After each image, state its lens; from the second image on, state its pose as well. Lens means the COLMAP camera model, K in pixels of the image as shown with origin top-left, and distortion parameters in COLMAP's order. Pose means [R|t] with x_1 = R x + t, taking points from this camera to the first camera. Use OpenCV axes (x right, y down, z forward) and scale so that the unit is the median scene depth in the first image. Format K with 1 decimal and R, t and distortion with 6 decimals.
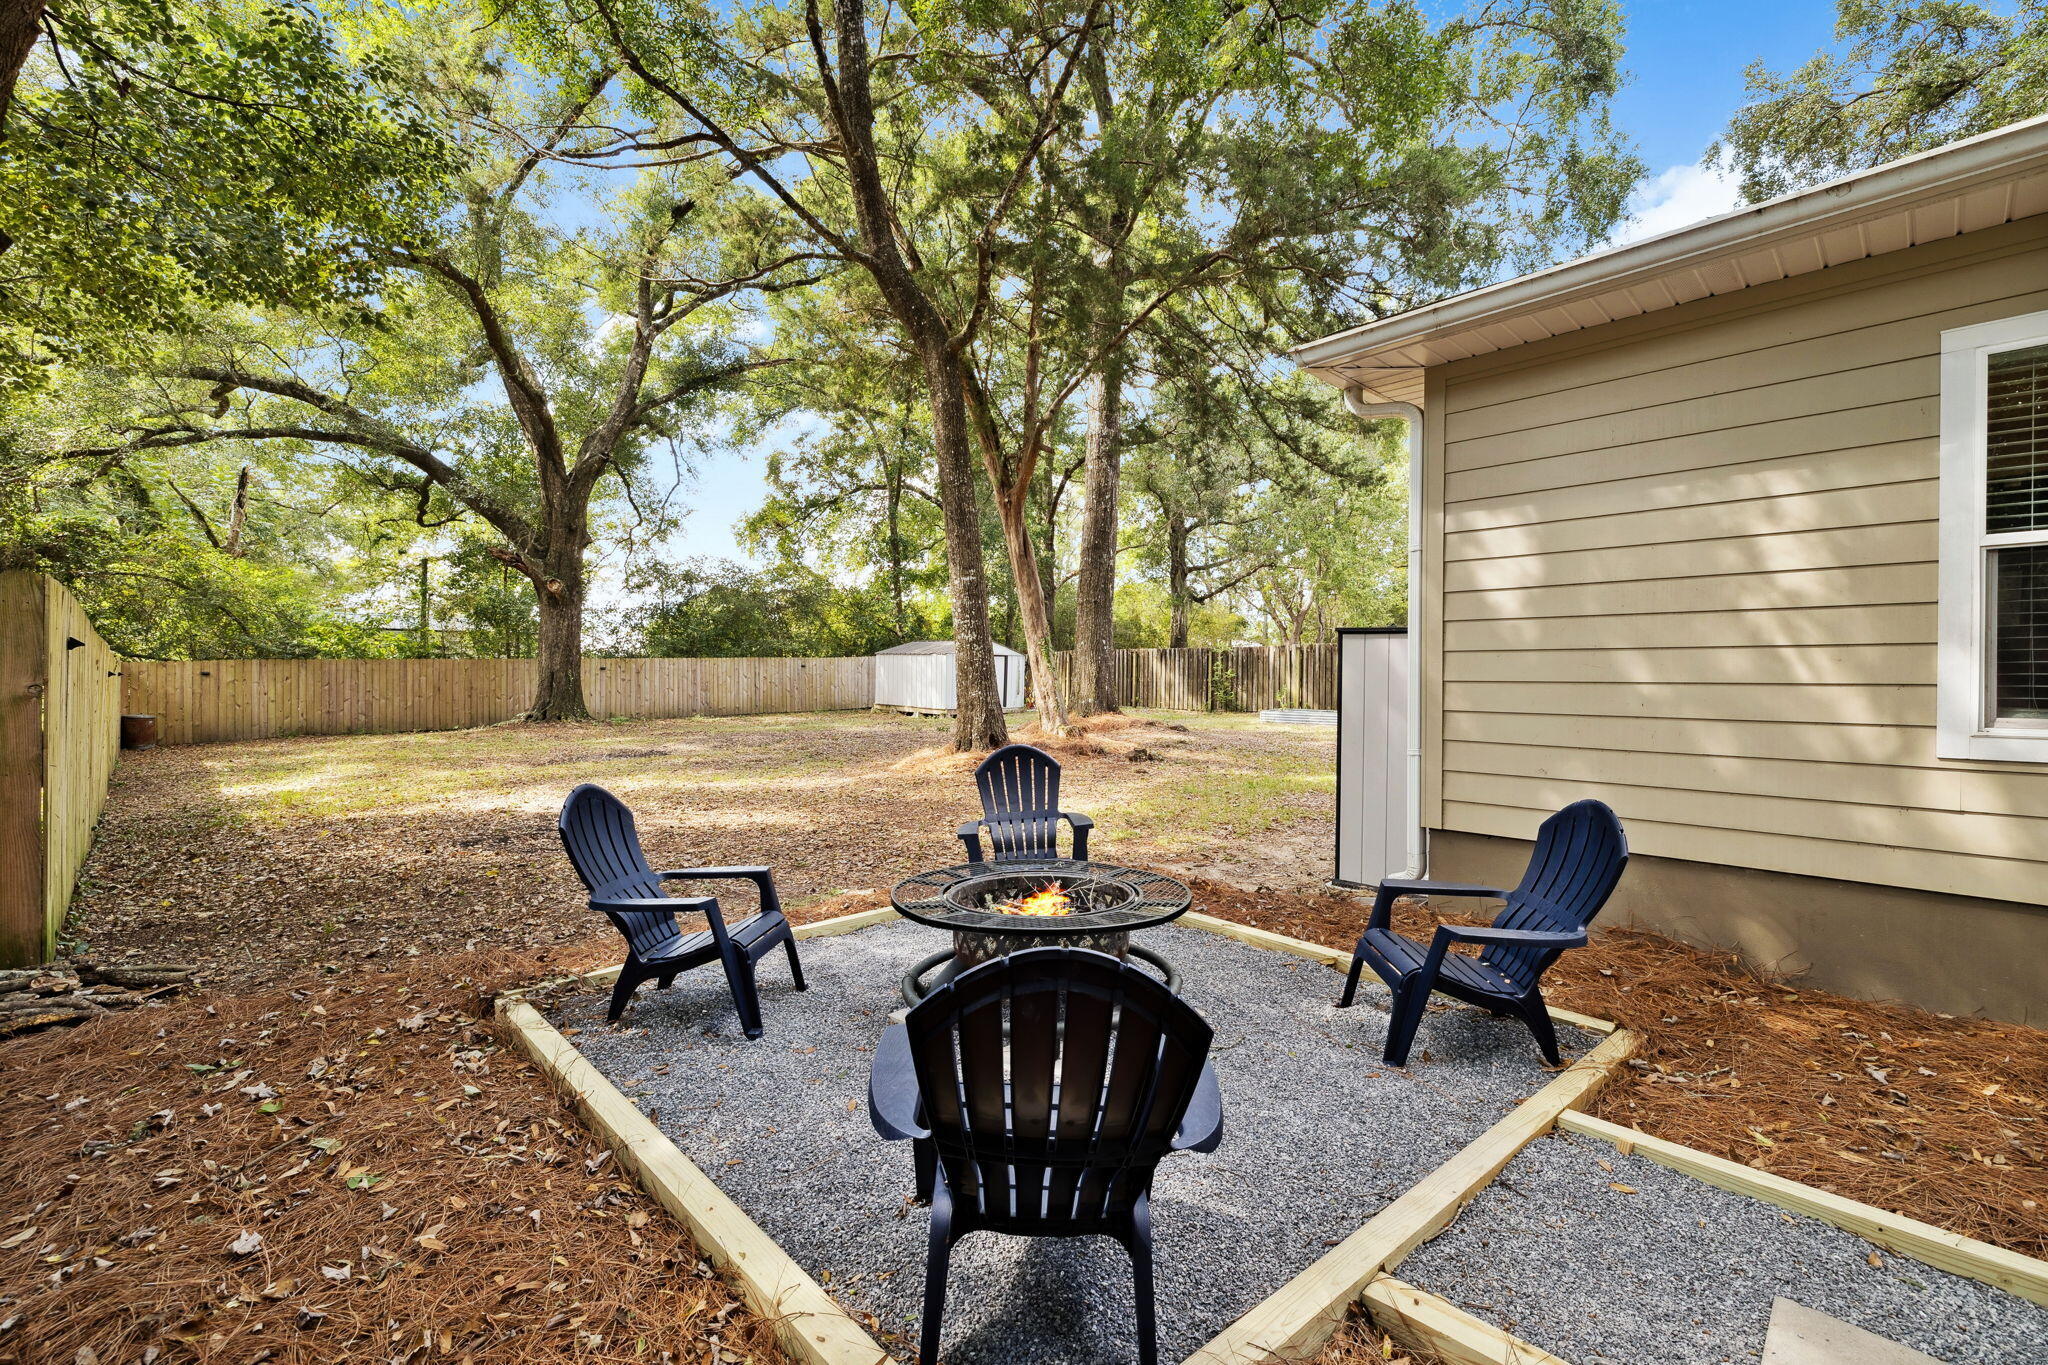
lens RADIAL K [[890.1, 0, 1027.1], [0, 890.1, 674.3], [0, 0, 1]] dist [-0.001411, -0.000099]
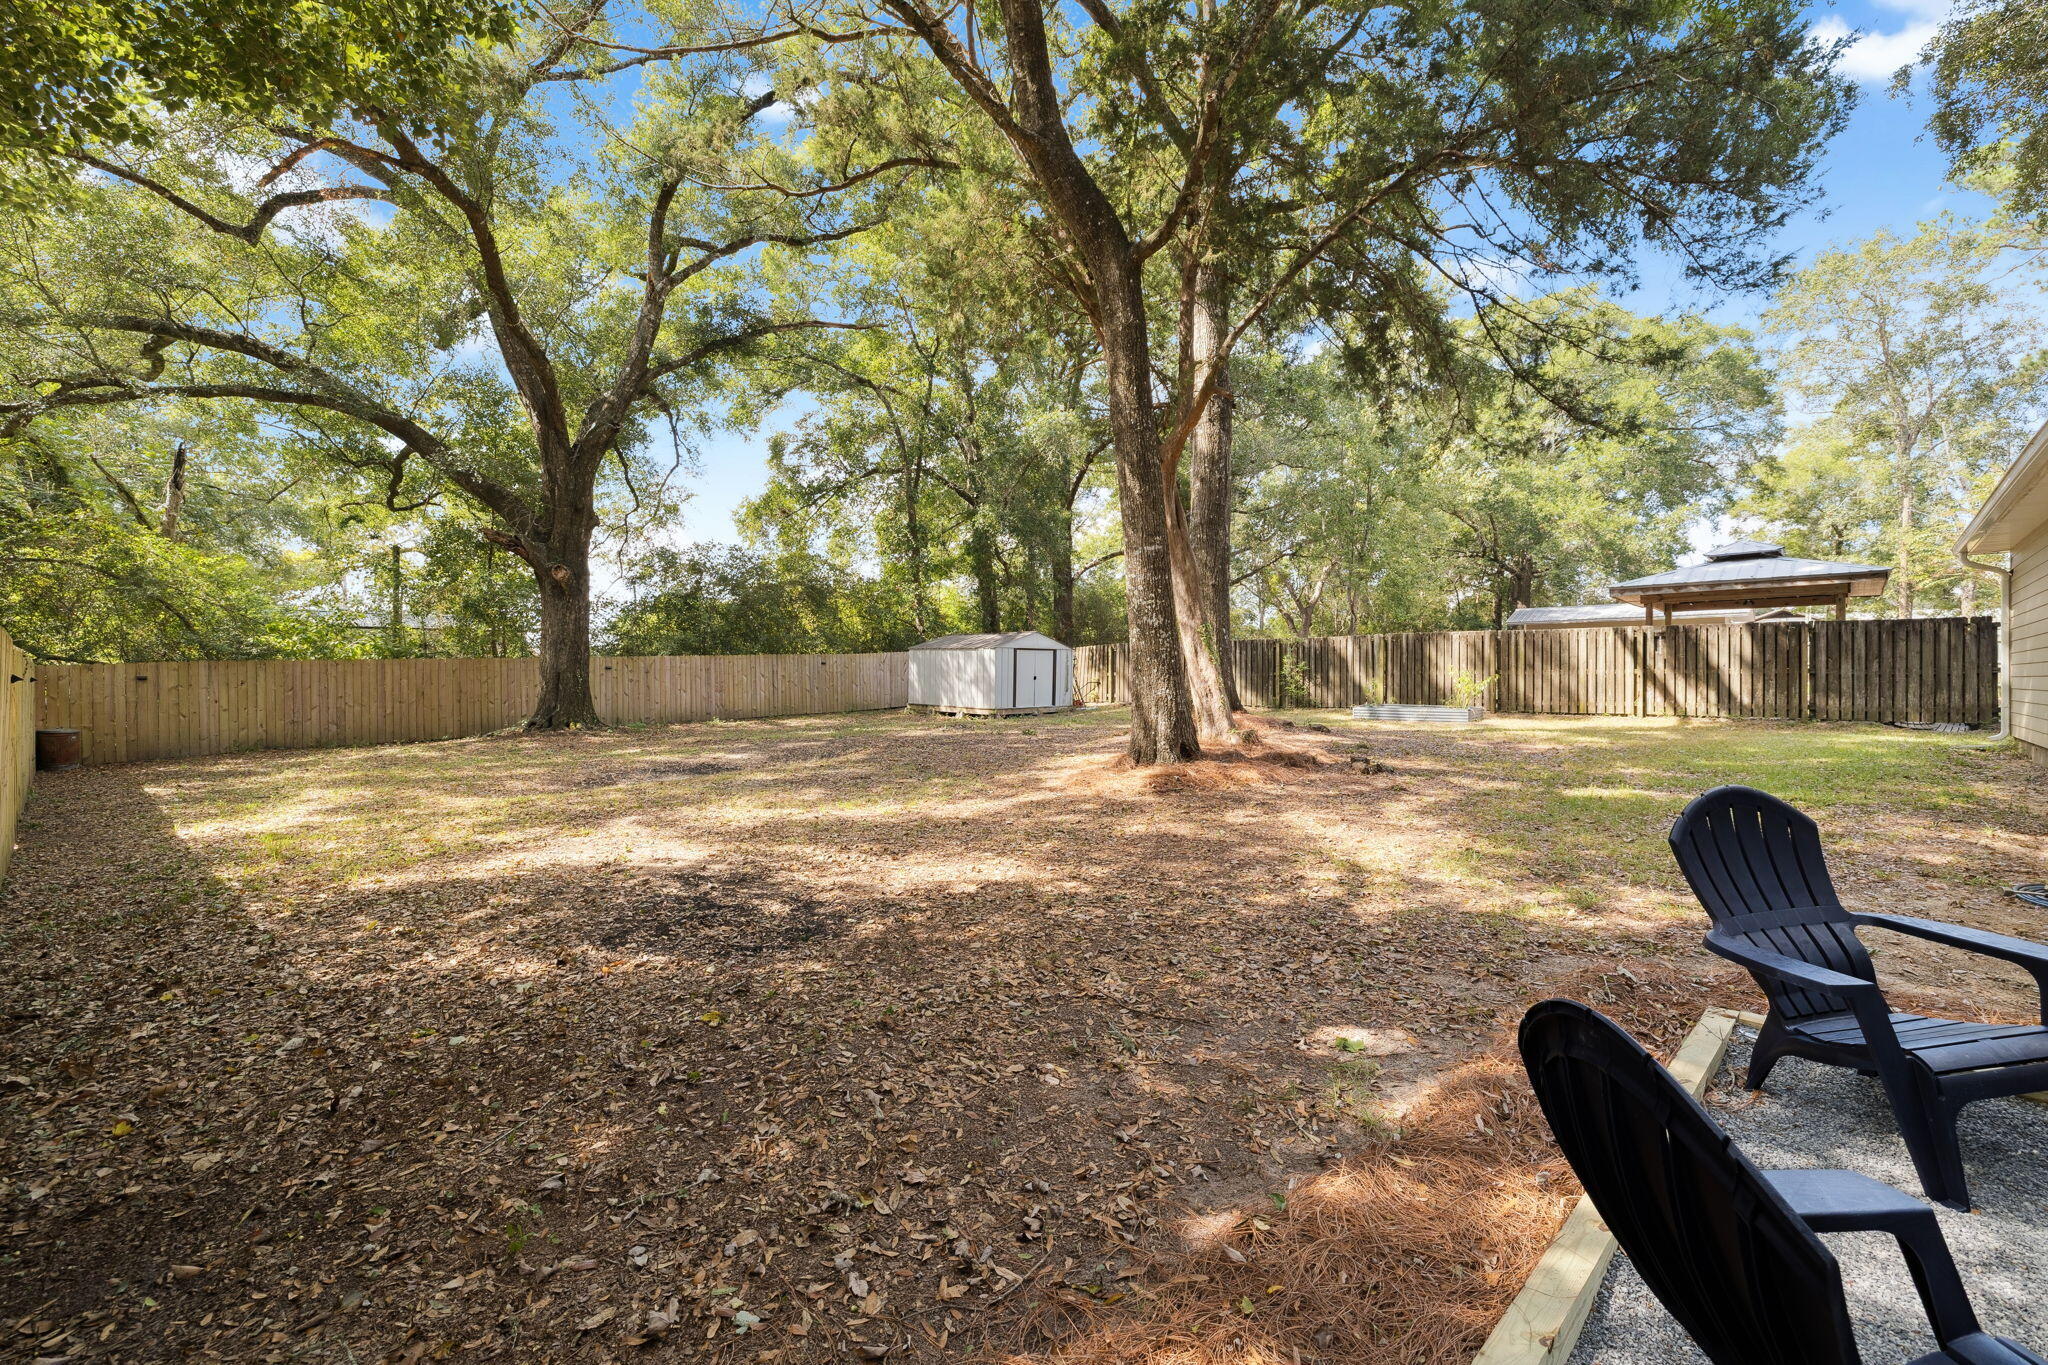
lens RADIAL K [[867.0, 0, 1015.2], [0, 867.0, 675.6], [0, 0, 1]] dist [-0.000335, 0.000284]
pose [[0.998716, -0.010424, 0.049580, -0.113884], [0.010166, 0.999933, 0.005460, 0.000527], [-0.049634, -0.004949, 0.998755, 0.114079]]
